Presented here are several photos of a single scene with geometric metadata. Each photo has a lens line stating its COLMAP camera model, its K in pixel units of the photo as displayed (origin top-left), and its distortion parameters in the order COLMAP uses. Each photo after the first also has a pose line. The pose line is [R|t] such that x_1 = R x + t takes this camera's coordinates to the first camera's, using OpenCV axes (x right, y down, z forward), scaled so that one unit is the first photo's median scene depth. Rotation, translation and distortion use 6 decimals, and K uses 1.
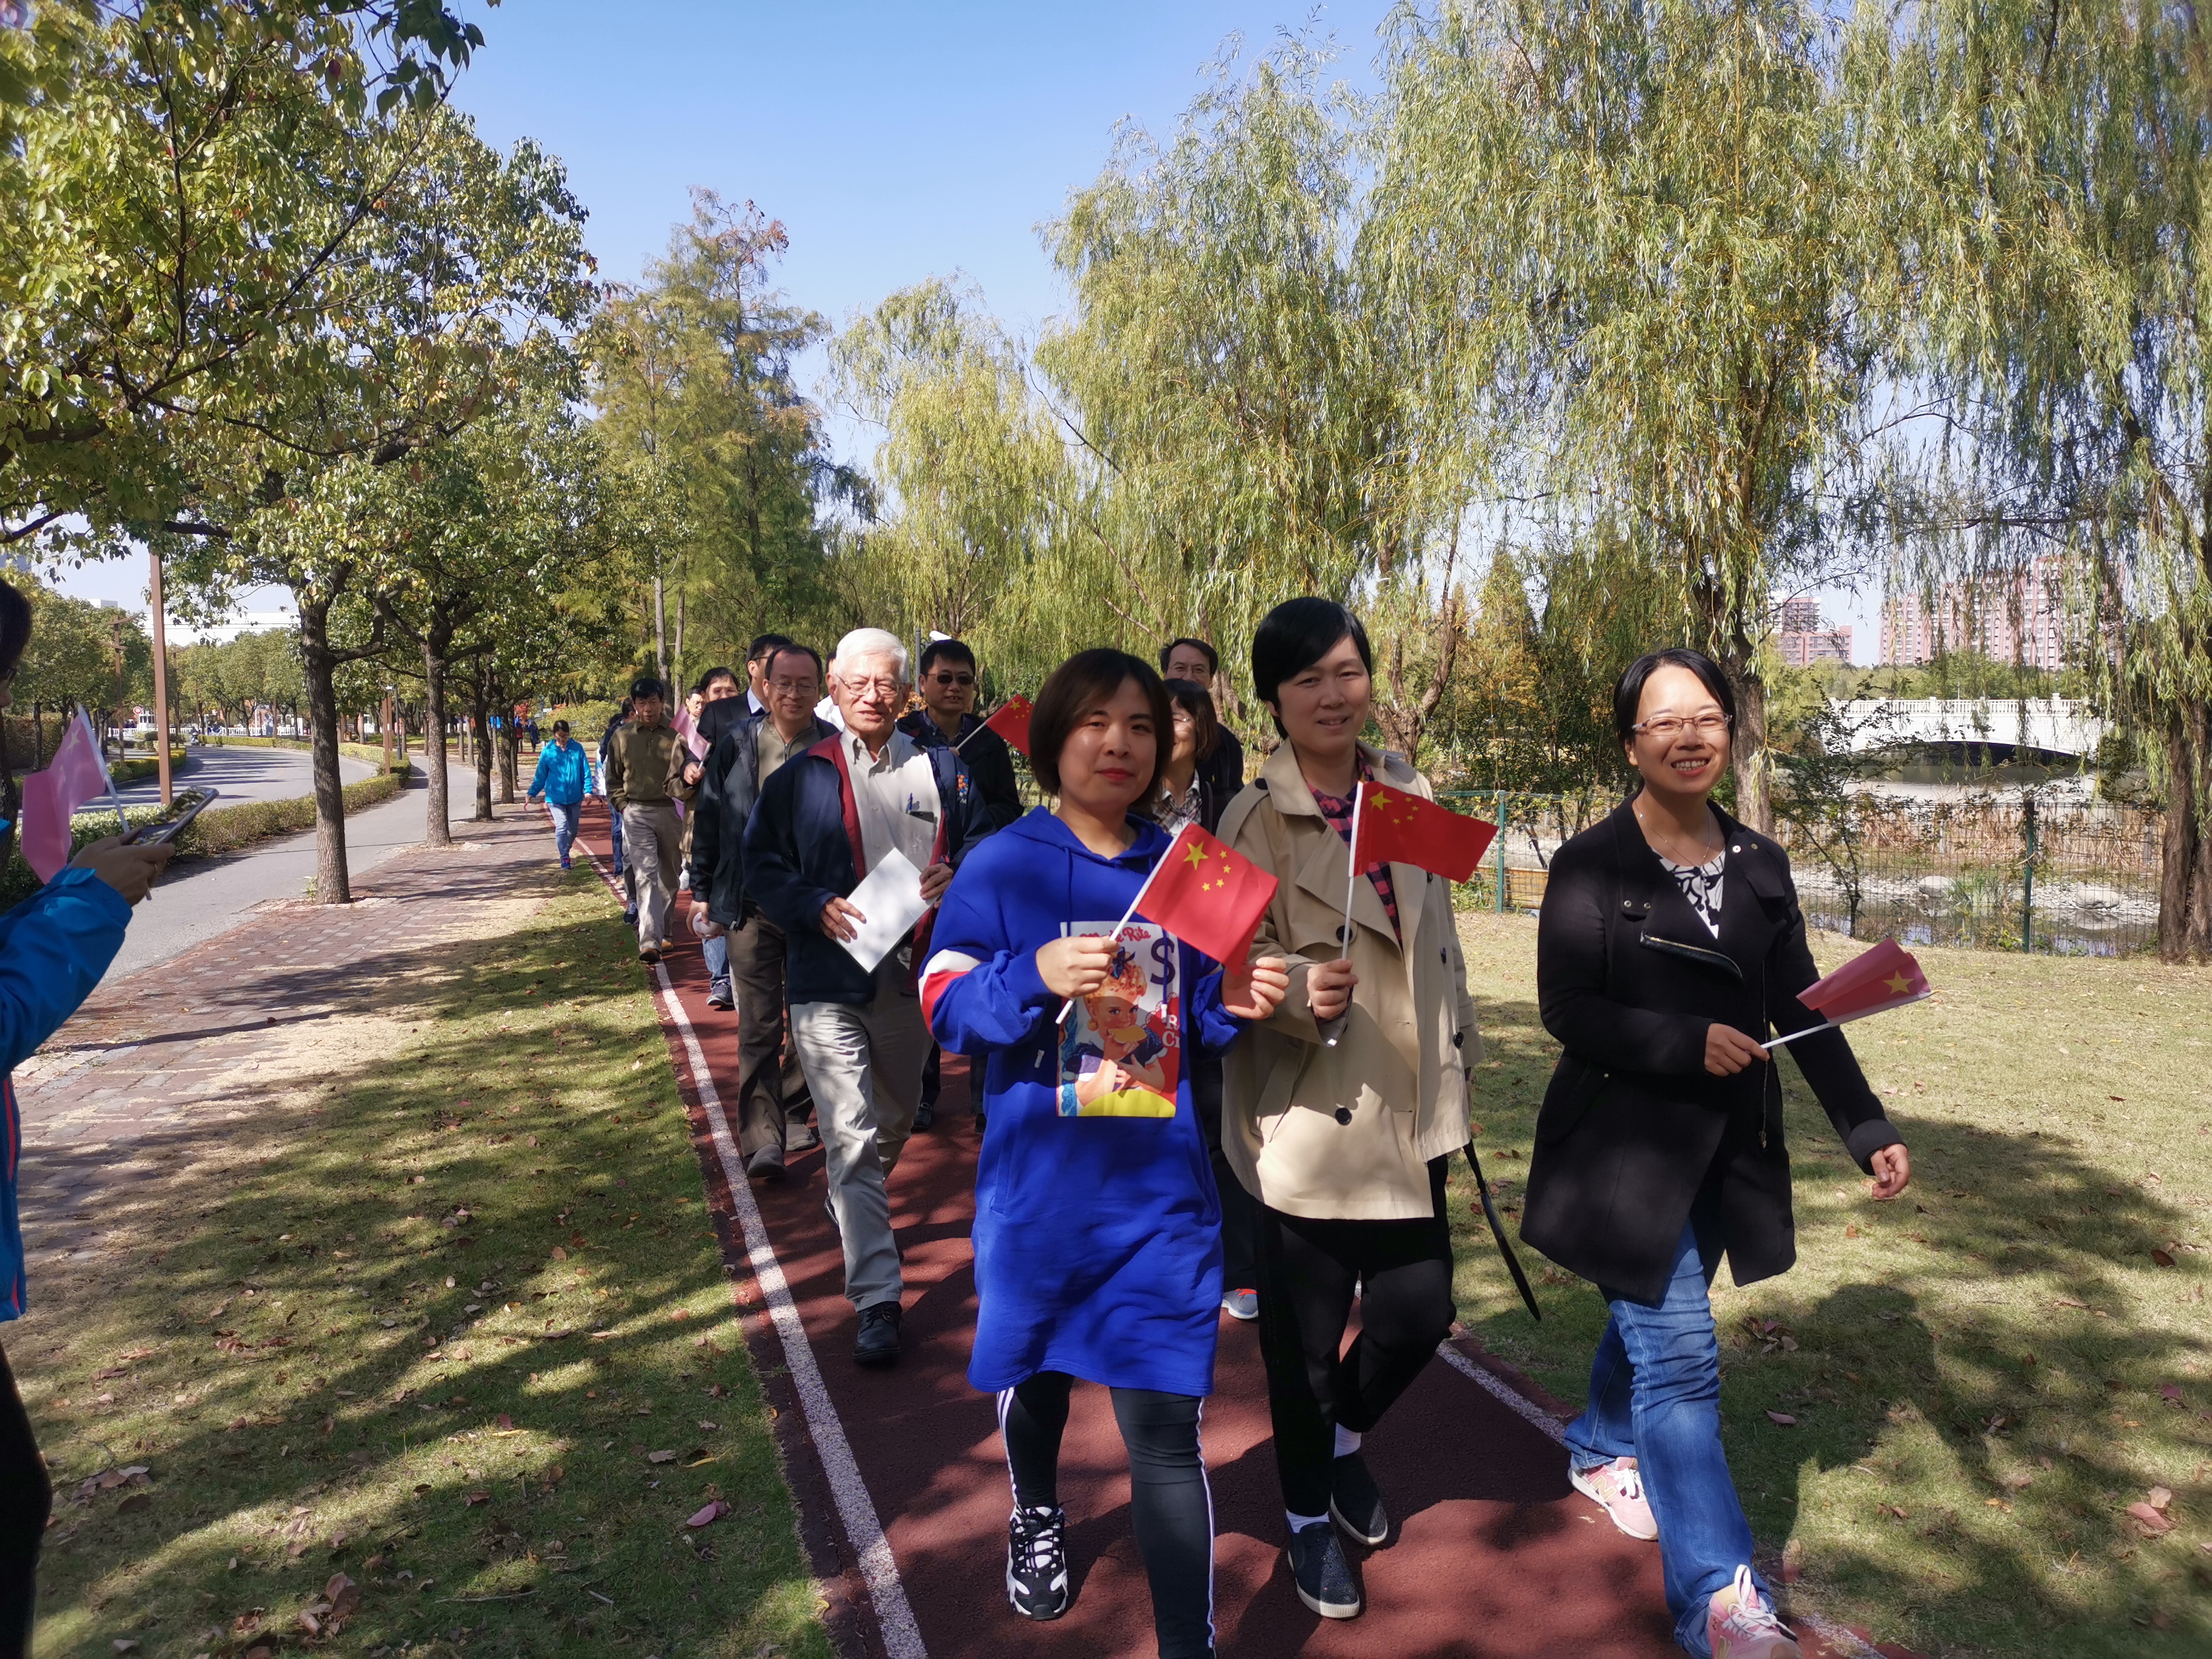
lens RADIAL K [[1754.7, 0, 1103.6], [0, 1754.7, 876.5], [0, 0, 1]] dist [0.090883, -0.144351]
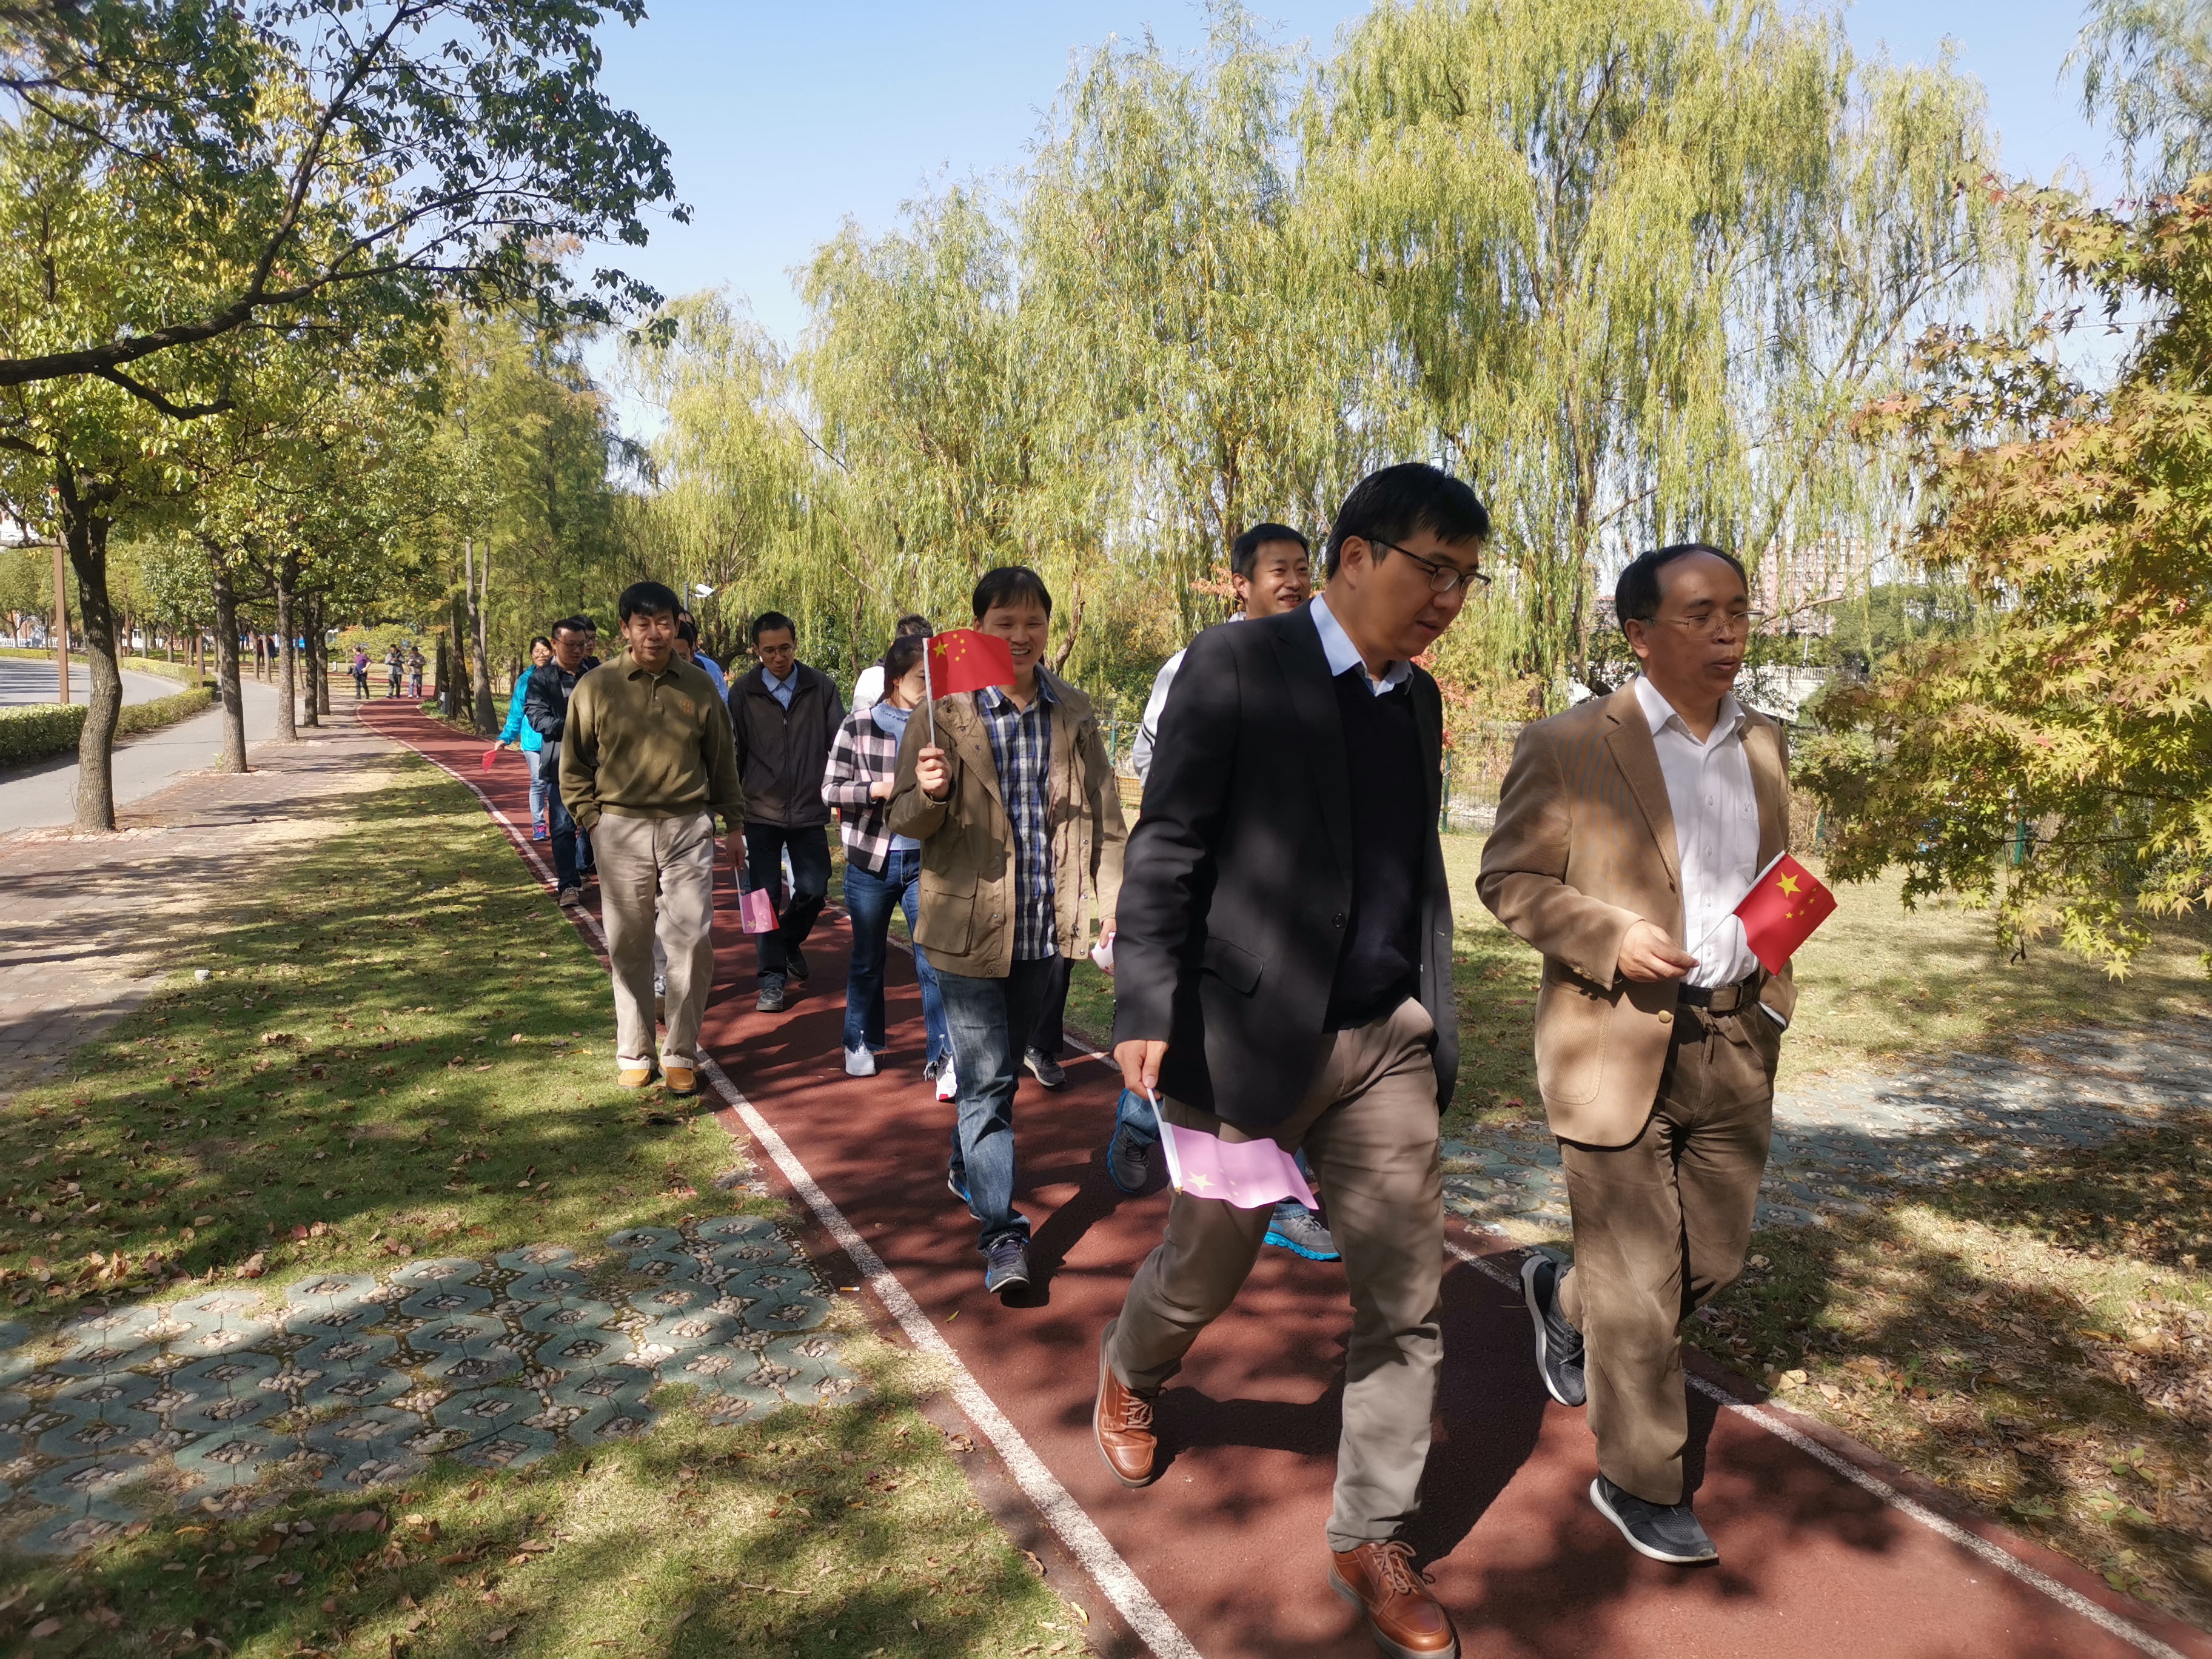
lens RADIAL K [[1724.1, 0, 1145.5], [0, 1724.1, 826.2], [0, 0, 1]] dist [0.089954, -0.063411]
pose [[0.990651, 0.015622, 0.135522, 0.079312], [-0.016527, 0.999848, 0.005549, 0.031687], [-0.135415, -0.007737, 0.990759, -0.406747]]
